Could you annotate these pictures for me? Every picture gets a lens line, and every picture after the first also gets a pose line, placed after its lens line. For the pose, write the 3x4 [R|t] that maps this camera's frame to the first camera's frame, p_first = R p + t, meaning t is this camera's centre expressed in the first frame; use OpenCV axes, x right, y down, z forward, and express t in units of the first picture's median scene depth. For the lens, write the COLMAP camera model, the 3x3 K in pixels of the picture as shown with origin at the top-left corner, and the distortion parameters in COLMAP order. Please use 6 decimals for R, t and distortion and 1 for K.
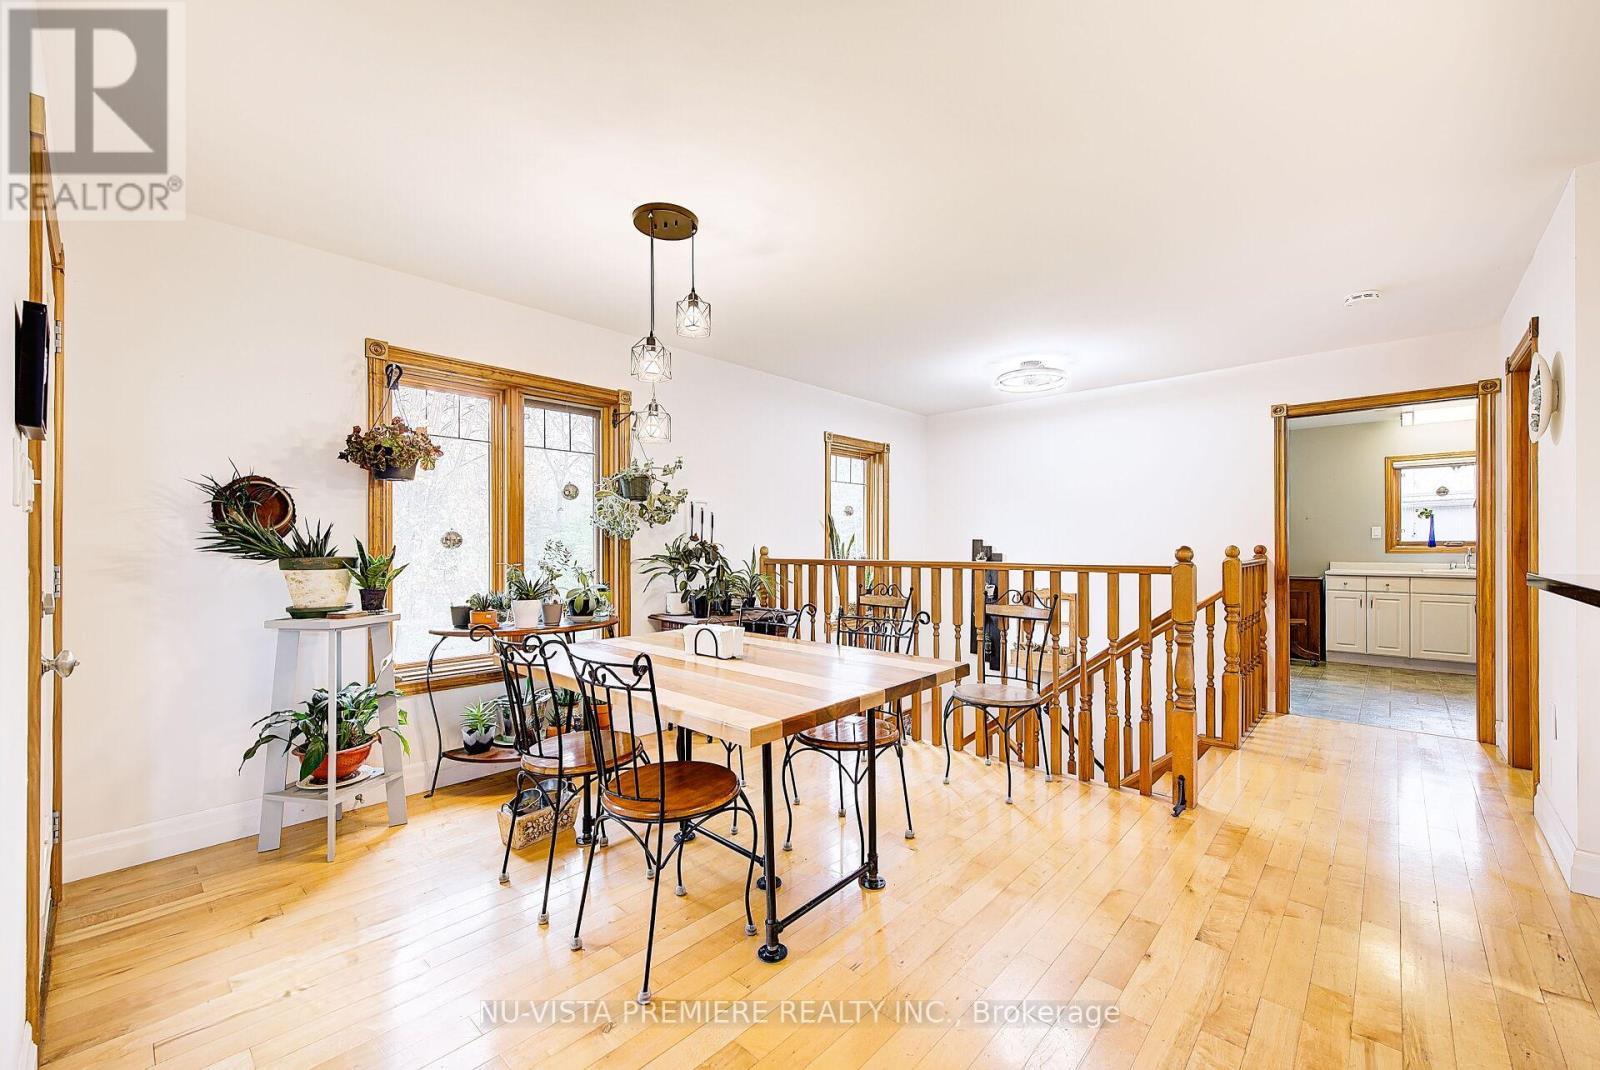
lens RADIAL K [[660.3, 0, 813.1], [0, 660.3, 542.9], [0, 0, 1]] dist [-0.001614, -0.001162]
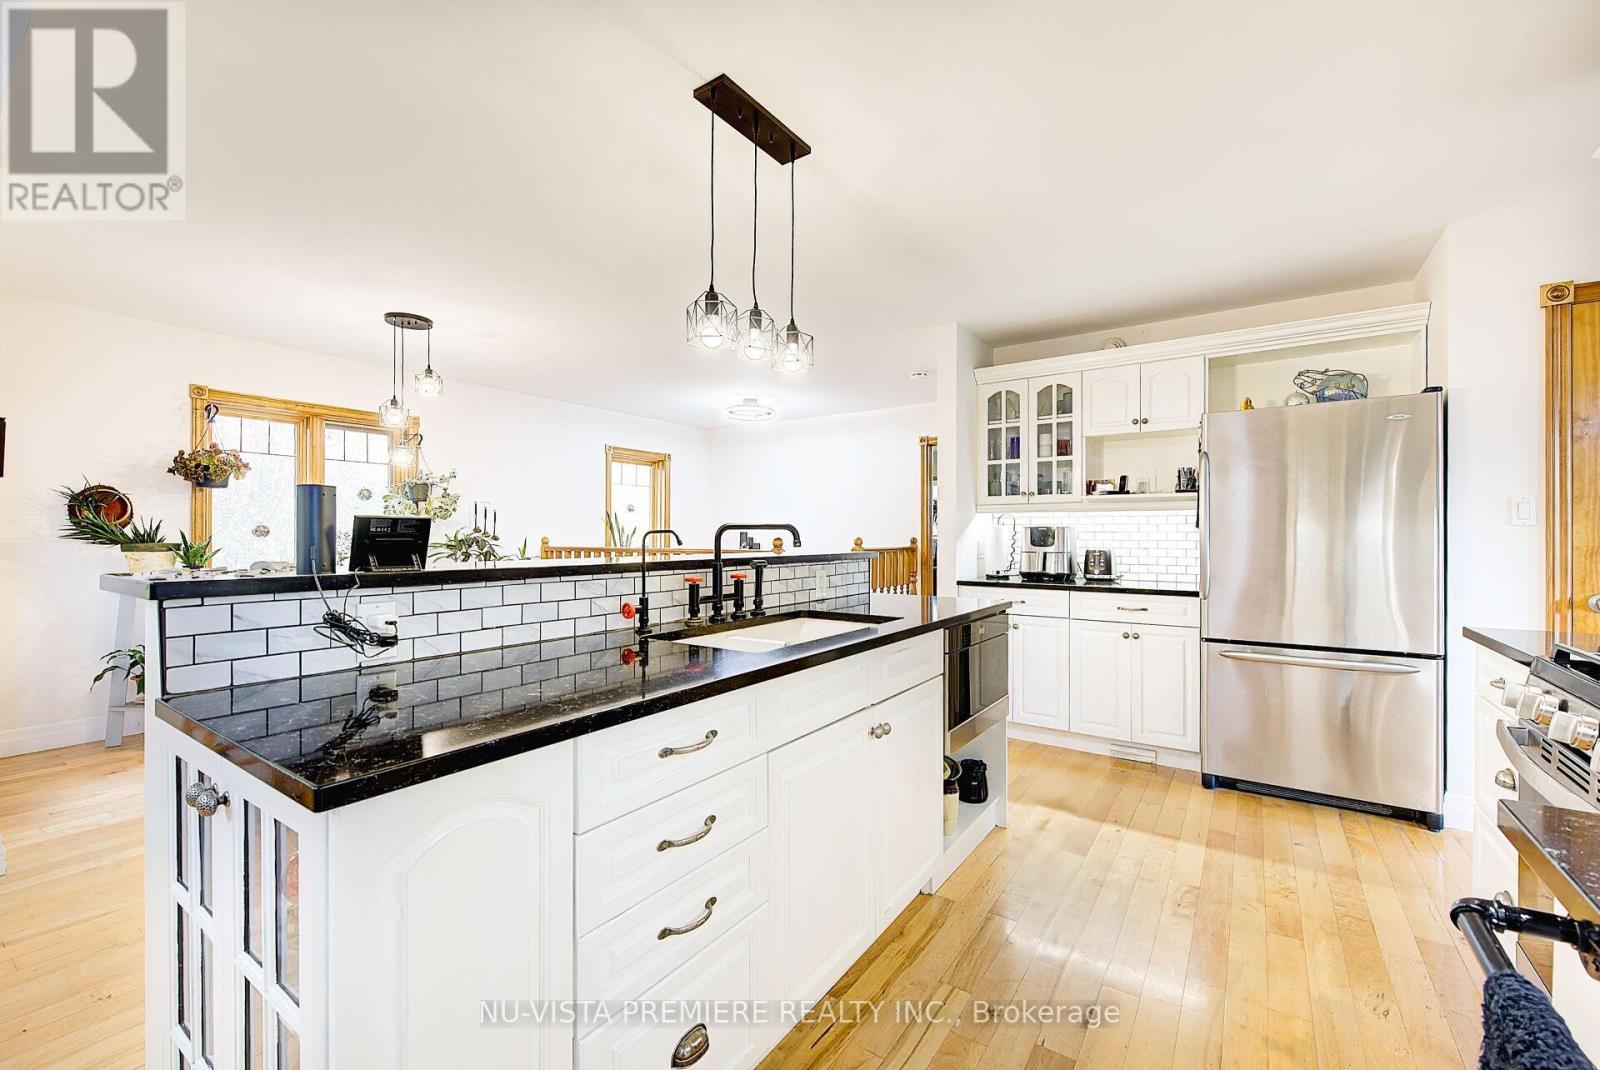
lens RADIAL K [[660.3, 0, 788.2], [0, 660.3, 535.6], [0, 0, 1]] dist [-0.001614, -0.001162]
pose [[0.991889, 0.004177, 0.127040, 0.384205], [-0.004499, 0.999987, 0.002253, -0.003446], [-0.127029, -0.002806, 0.991895, -0.518575]]
